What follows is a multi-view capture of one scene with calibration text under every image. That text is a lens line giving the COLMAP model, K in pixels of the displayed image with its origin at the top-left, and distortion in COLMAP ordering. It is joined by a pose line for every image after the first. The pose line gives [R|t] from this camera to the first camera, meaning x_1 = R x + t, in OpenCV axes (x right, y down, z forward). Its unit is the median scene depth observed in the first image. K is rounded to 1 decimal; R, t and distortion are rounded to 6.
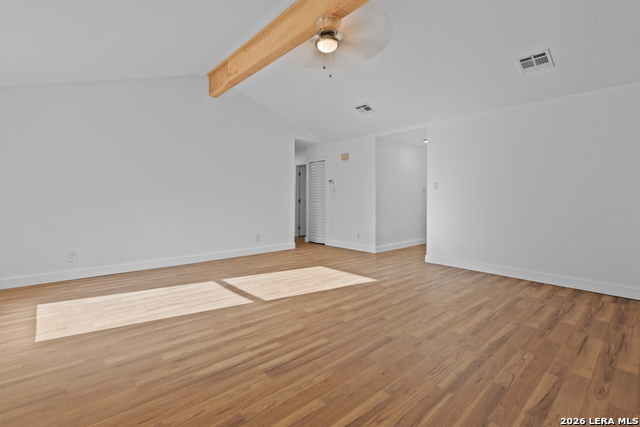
lens RADIAL K [[290.9, 0, 312.8], [0, 290.9, 199.0], [0, 0, 1]] dist [-0.000113, -0.000456]
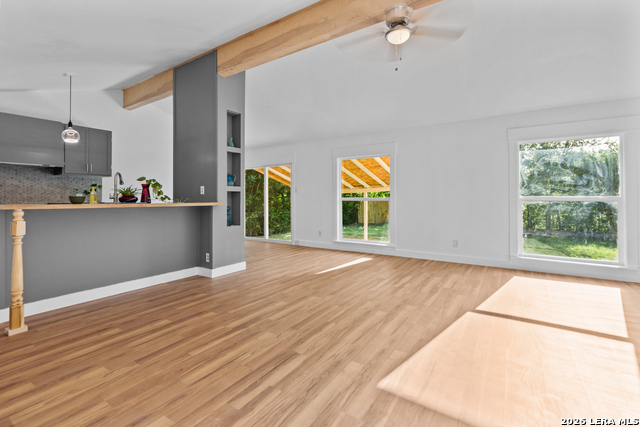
lens RADIAL K [[290.9, 0, 312.8], [0, 290.9, 199.0], [0, 0, 1]] dist [-0.000113, -0.000456]
pose [[-0.969661, 0.000745, -0.244453, 0.378490], [0.000385, 0.999999, 0.001524, -0.002381], [0.244454, 0.001384, -0.969660, 1.263906]]
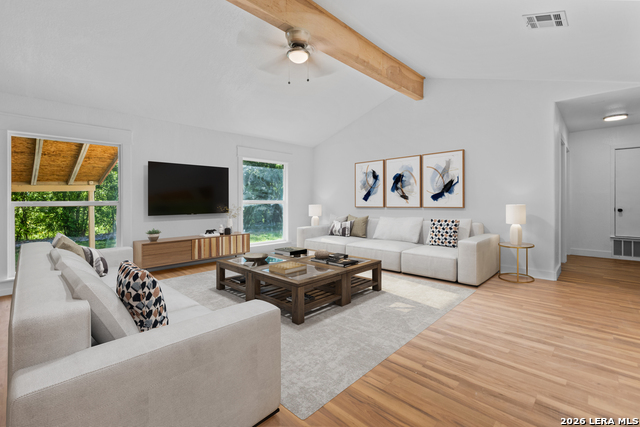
lens RADIAL K [[290.9, 0, 312.8], [0, 290.9, 199.0], [0, 0, 1]] dist [-0.000113, -0.000456]
pose [[0.054495, -0.012239, -0.998439, 0.774336], [0.006221, 0.999910, -0.011918, 0.002915], [0.998495, -0.005562, 0.054567, 0.675863]]
